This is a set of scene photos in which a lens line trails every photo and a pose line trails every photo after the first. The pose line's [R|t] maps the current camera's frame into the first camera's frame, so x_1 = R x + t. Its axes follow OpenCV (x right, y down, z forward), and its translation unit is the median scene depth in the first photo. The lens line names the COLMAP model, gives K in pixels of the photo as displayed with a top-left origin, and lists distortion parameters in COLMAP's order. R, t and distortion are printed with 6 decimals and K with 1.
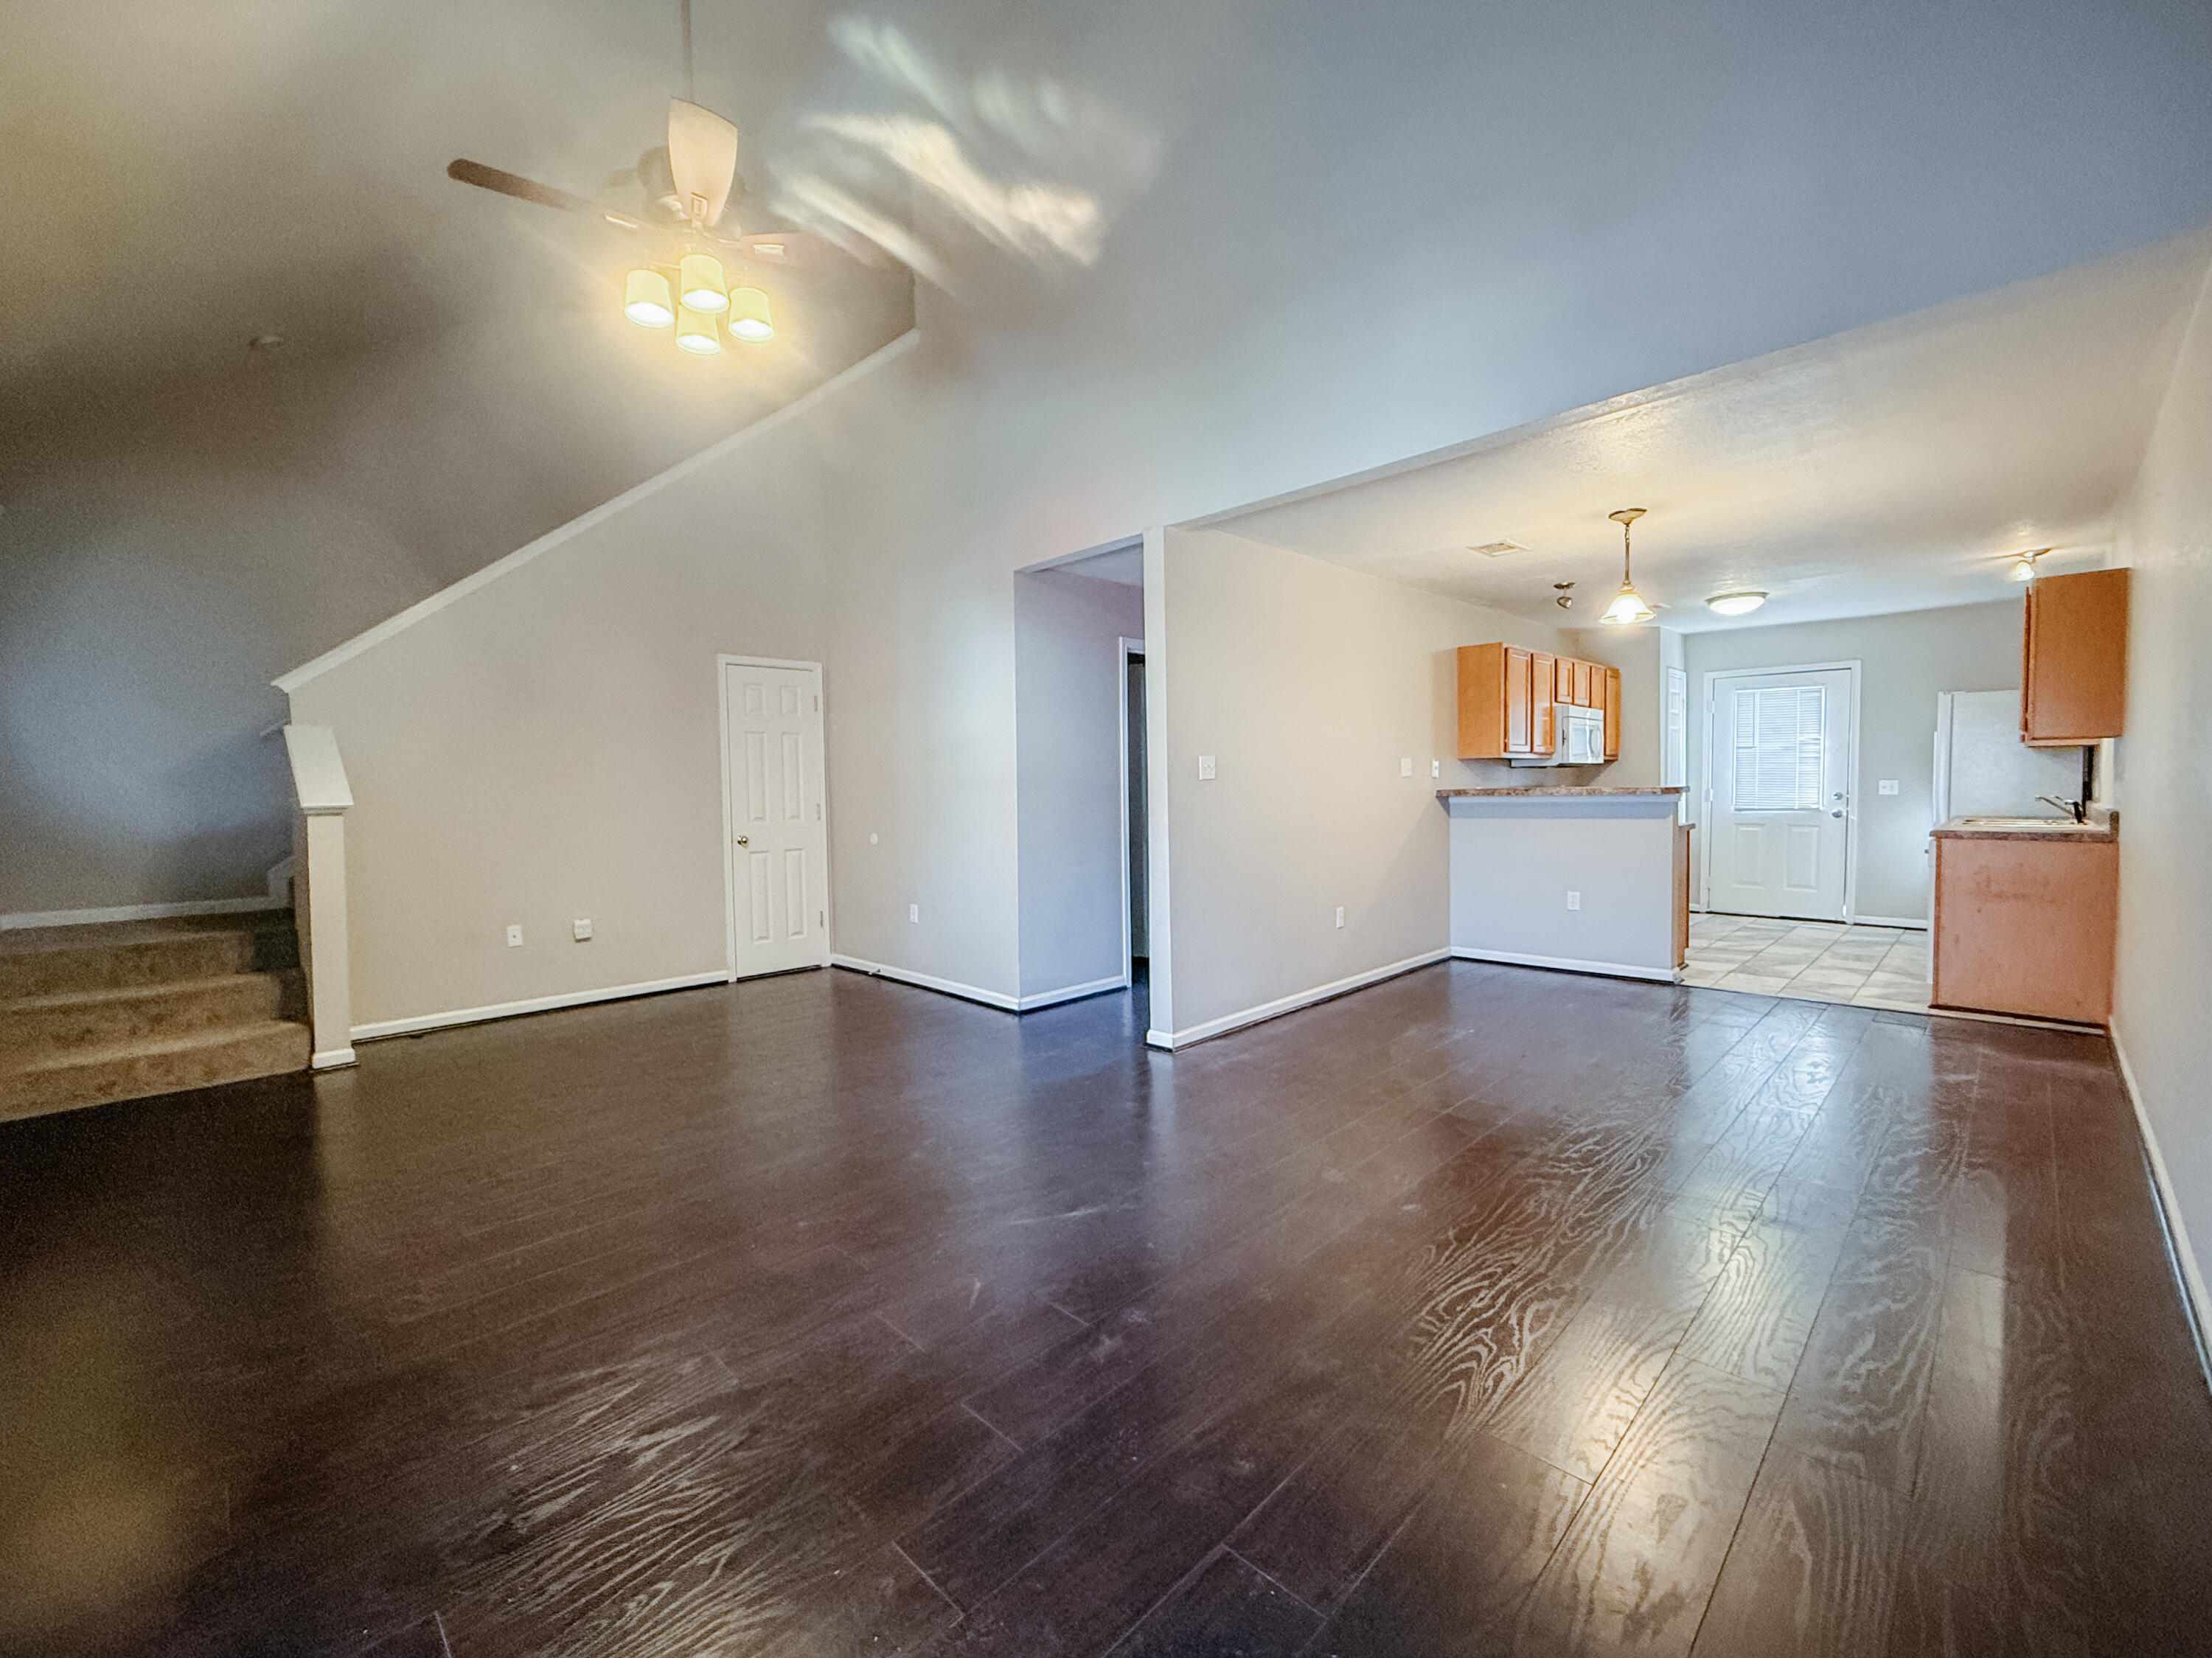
lens RADIAL K [[910.1, 0, 1072.4], [0, 910.1, 820.1], [0, 0, 1]] dist [-0.002803, -0.000705]
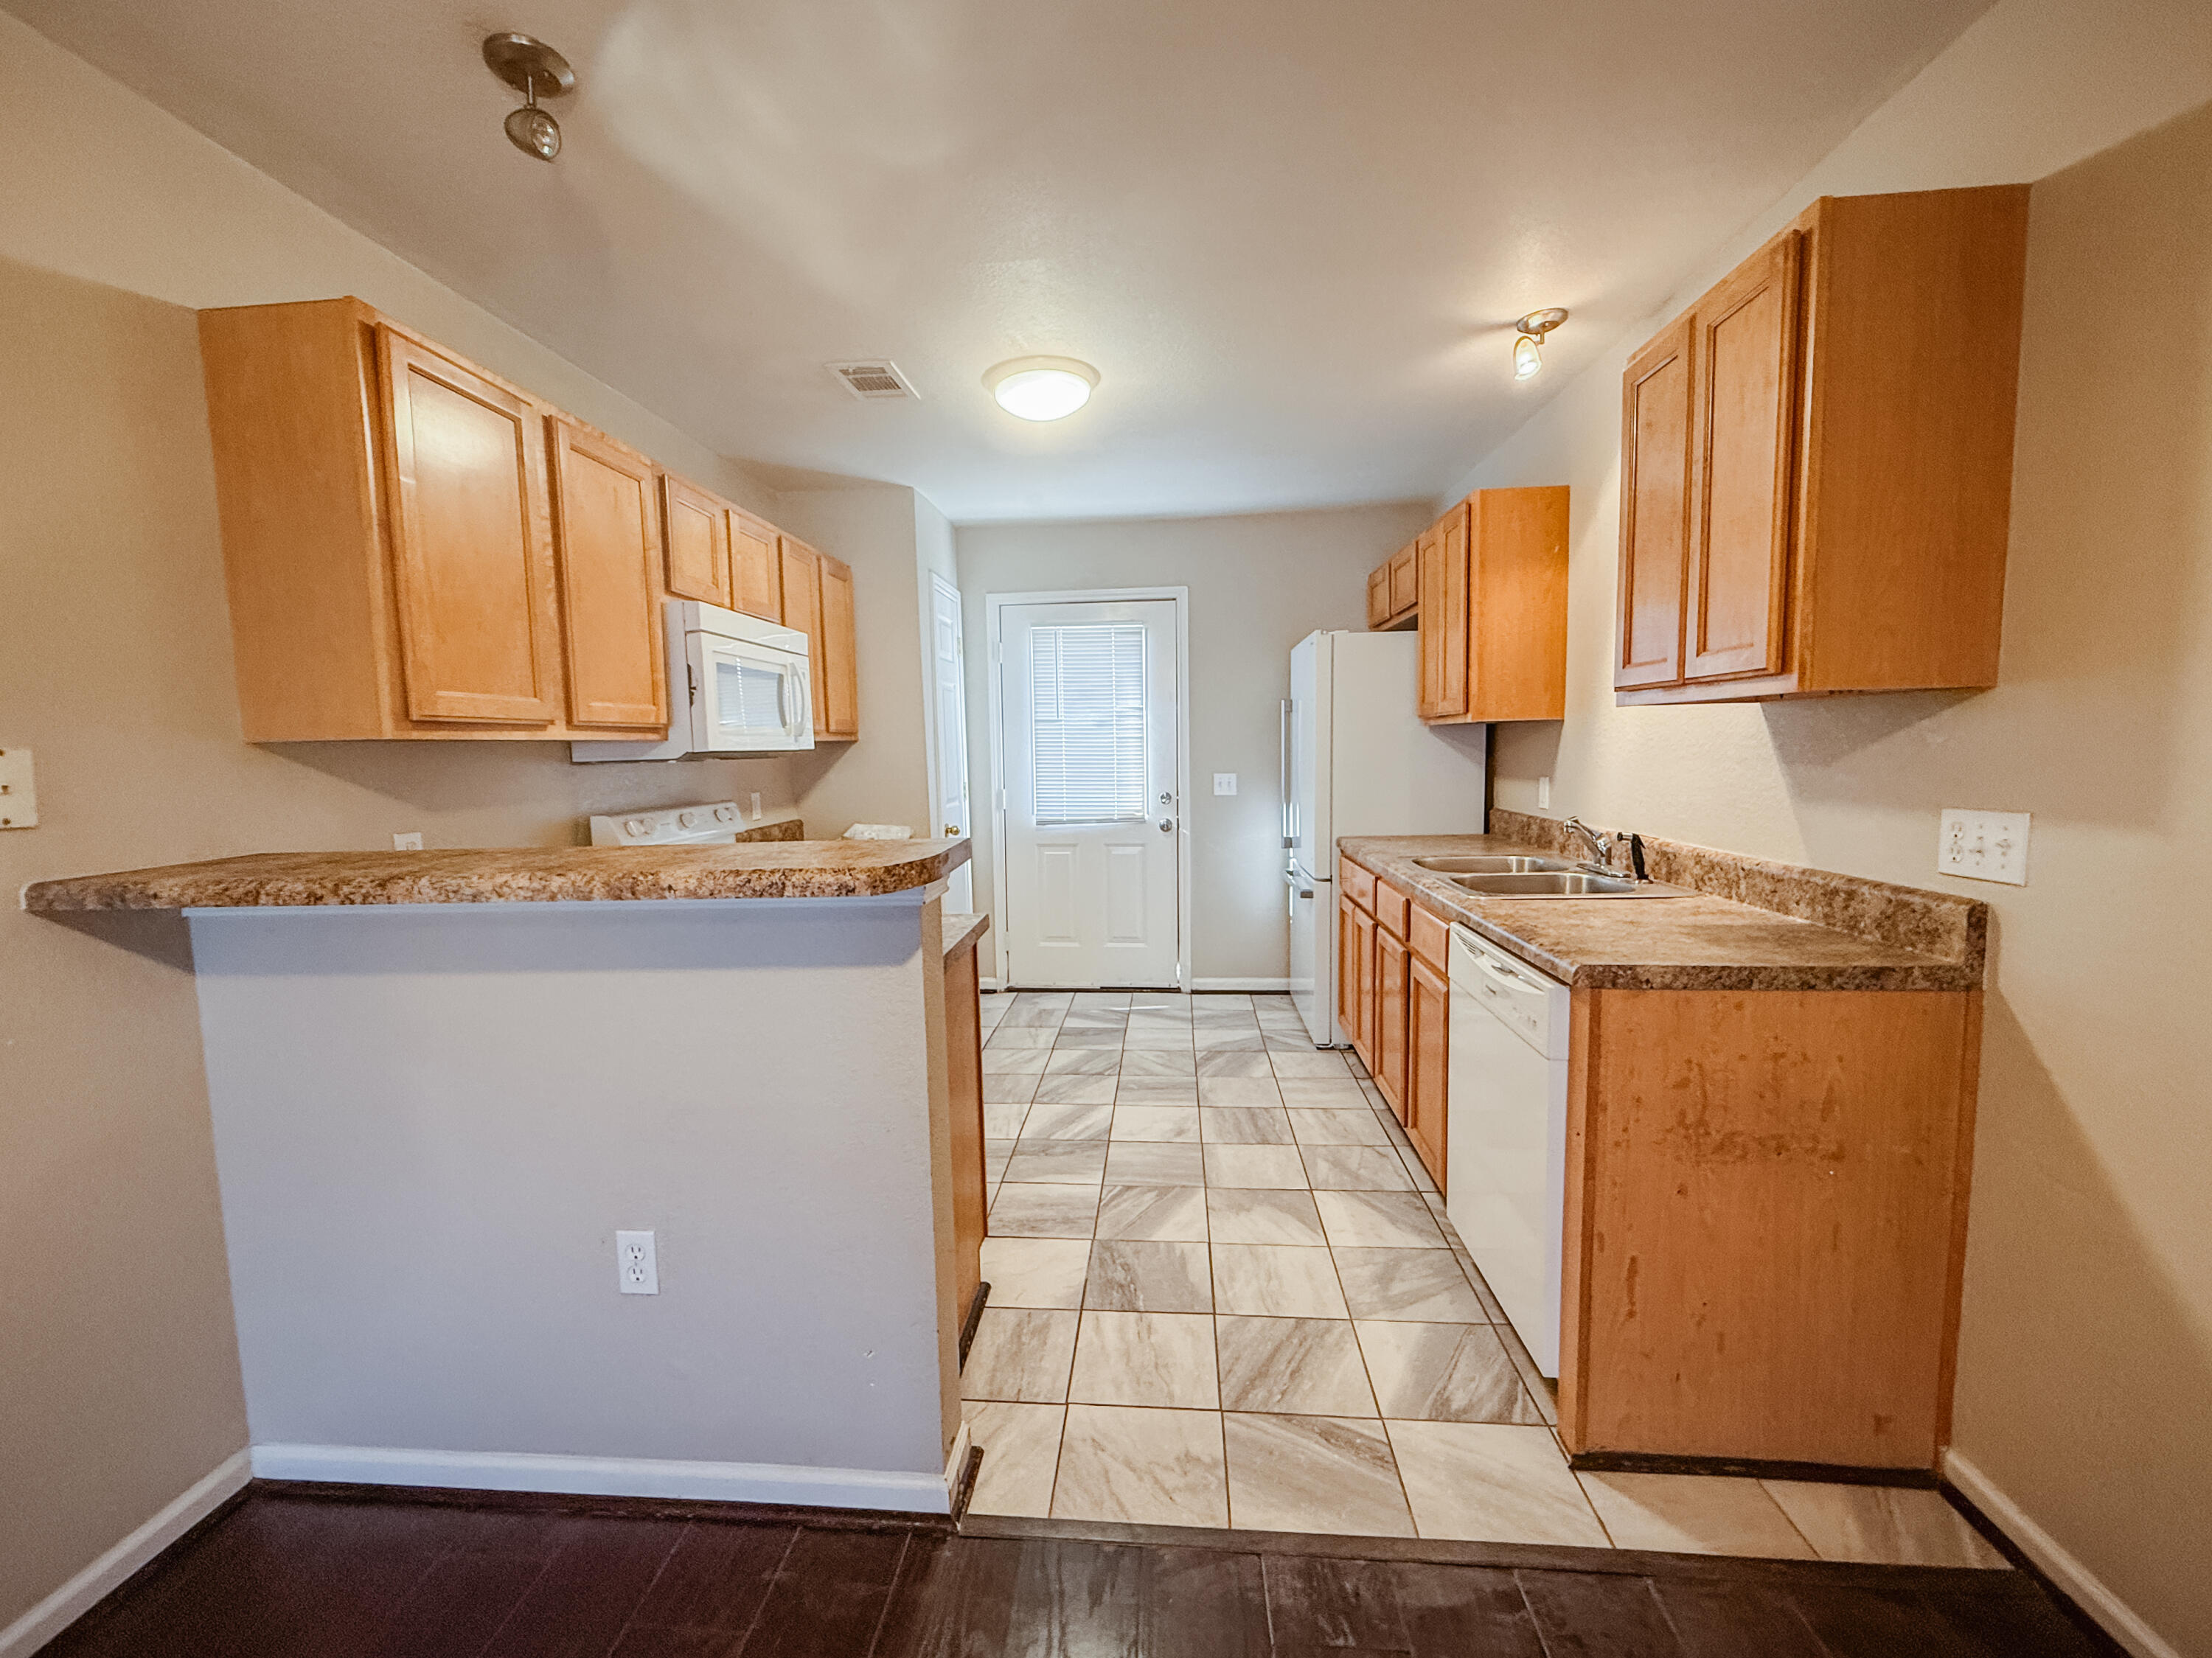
lens RADIAL K [[915.8, 0, 1078.0], [0, 915.8, 830.2], [0, 0, 1]] dist [-0.001207, 0.000238]
pose [[0.759640, -0.062878, 0.647297, 0.383148], [0.037893, 0.997904, 0.052465, -0.041420], [-0.649238, -0.015327, 0.760430, 0.560897]]
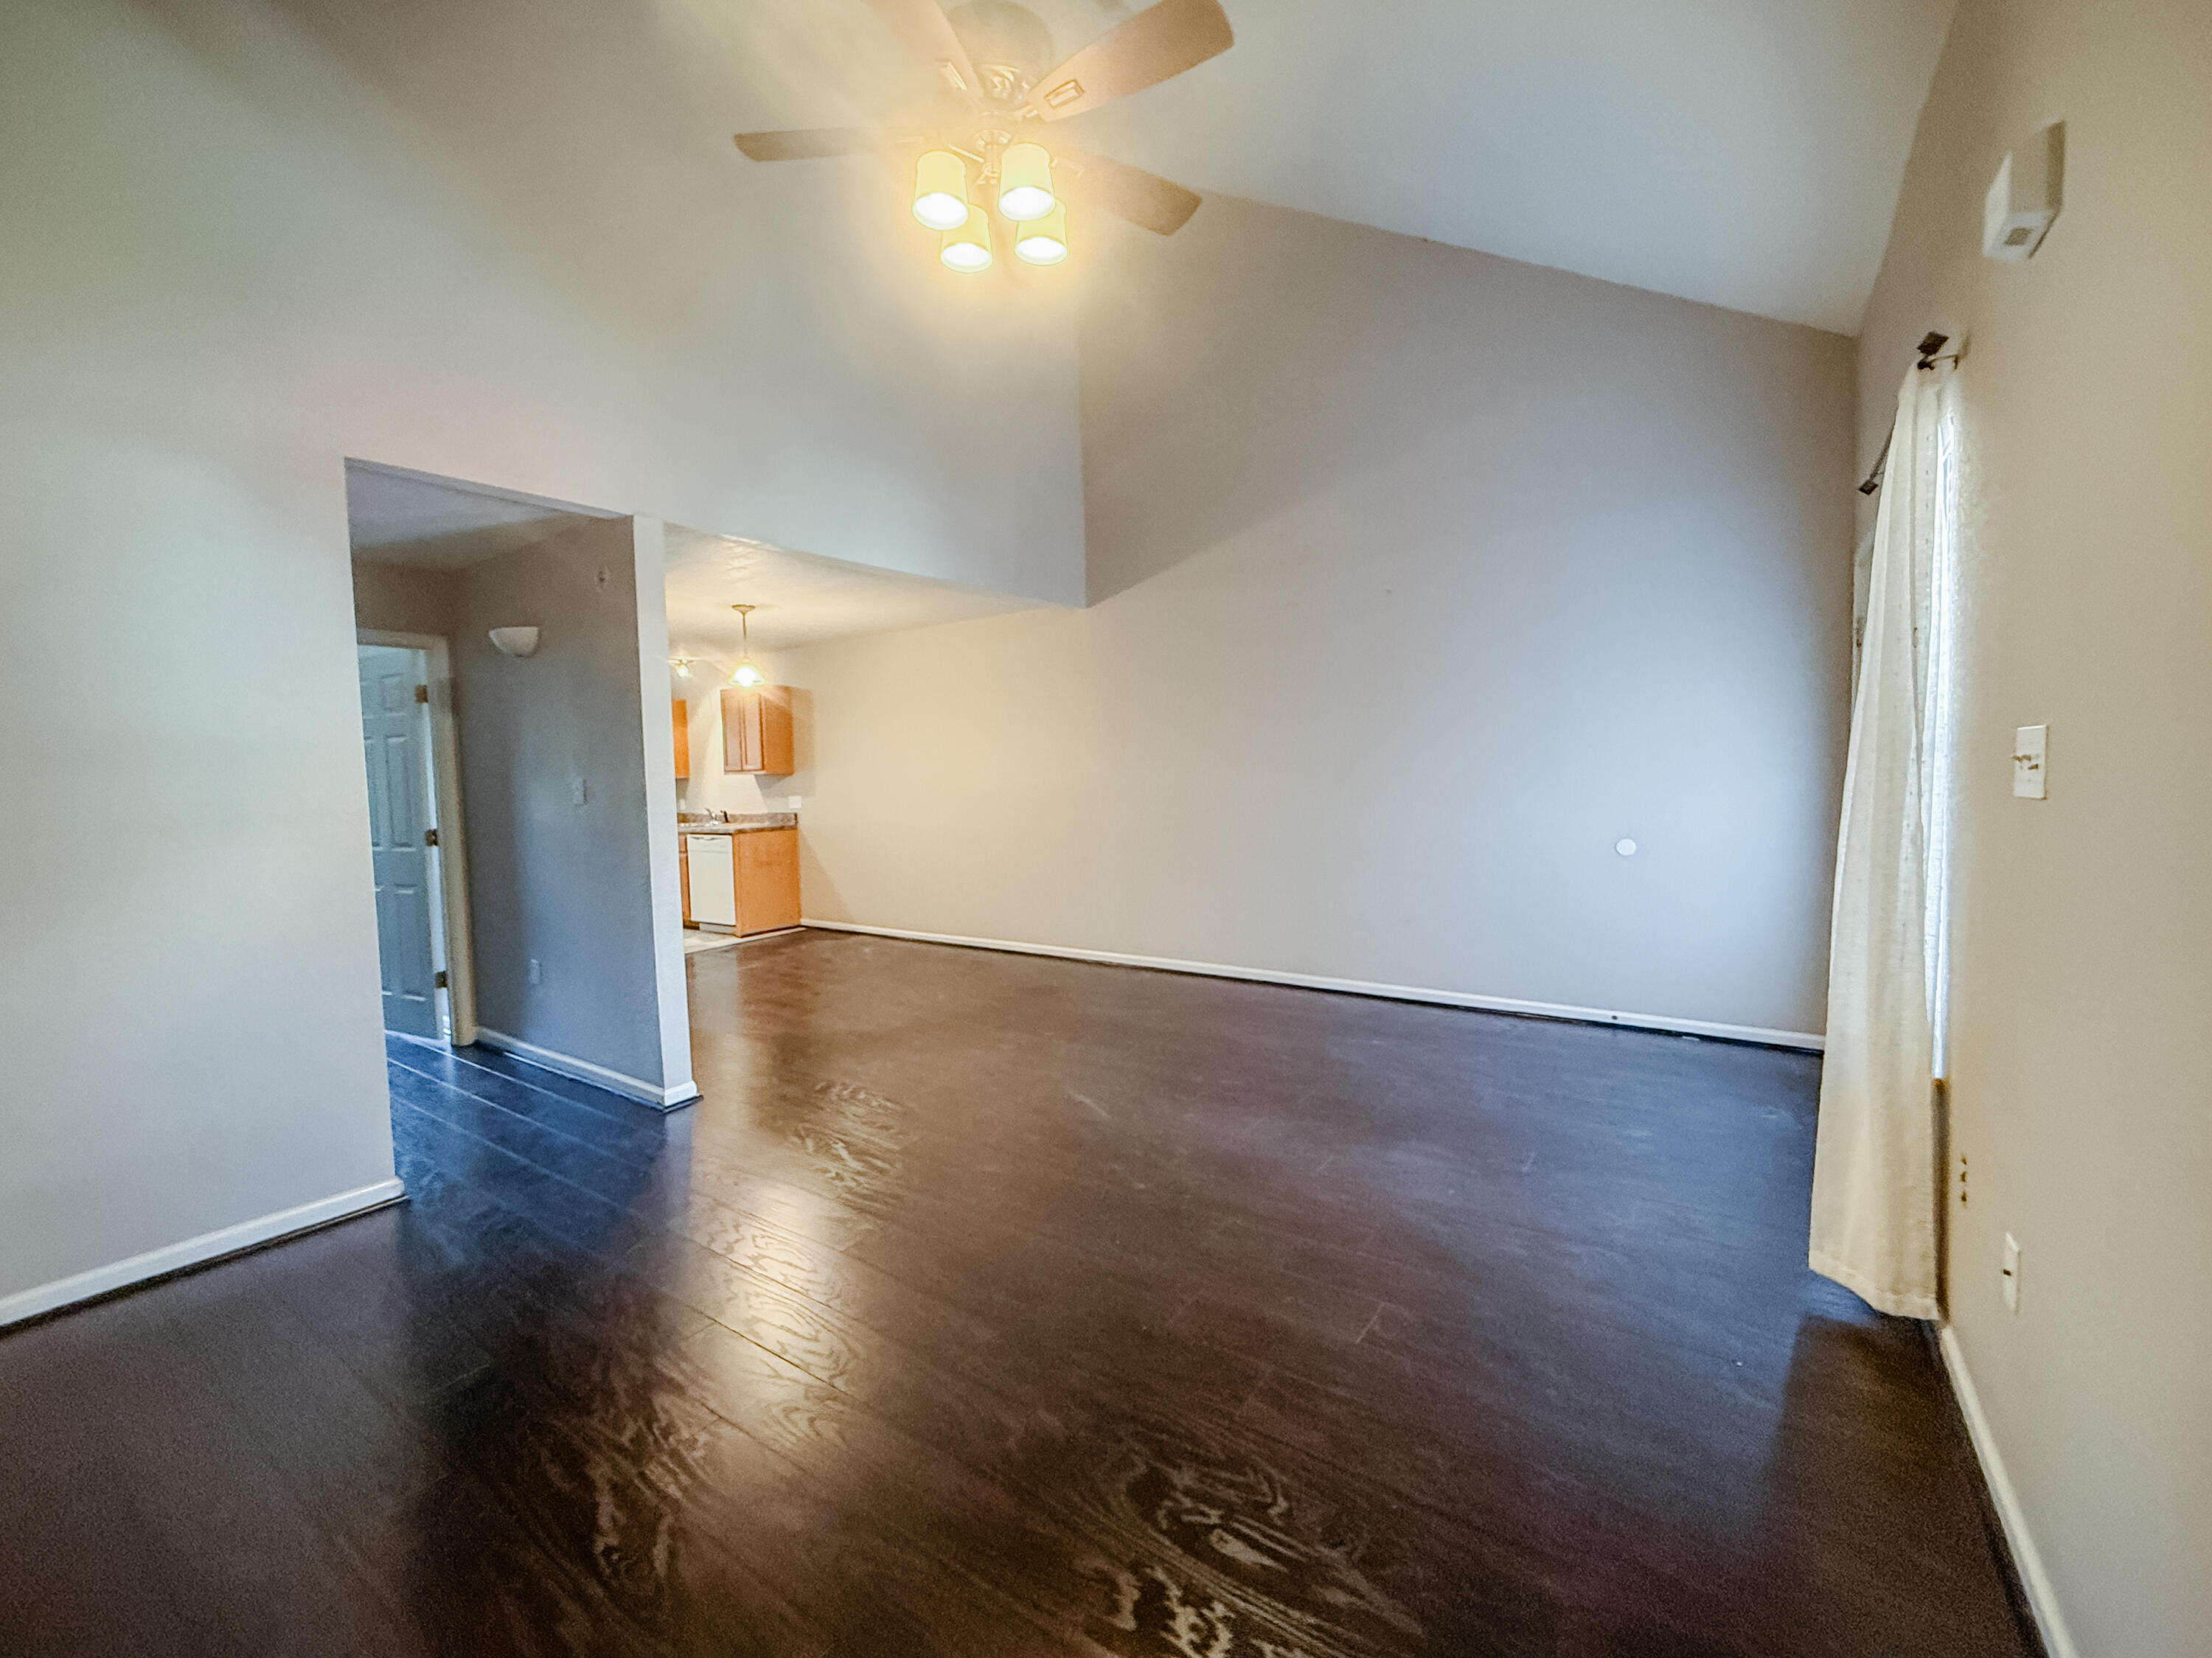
lens RADIAL K [[915.8, 0, 1094.0], [0, 915.8, 831.7], [0, 0, 1]] dist [-0.001207, 0.000238]
pose [[-0.191226, -0.037815, 0.980817, -0.509197], [0.071189, 0.996092, 0.052283, -0.015265], [-0.978961, 0.079821, -0.187787, 0.438920]]
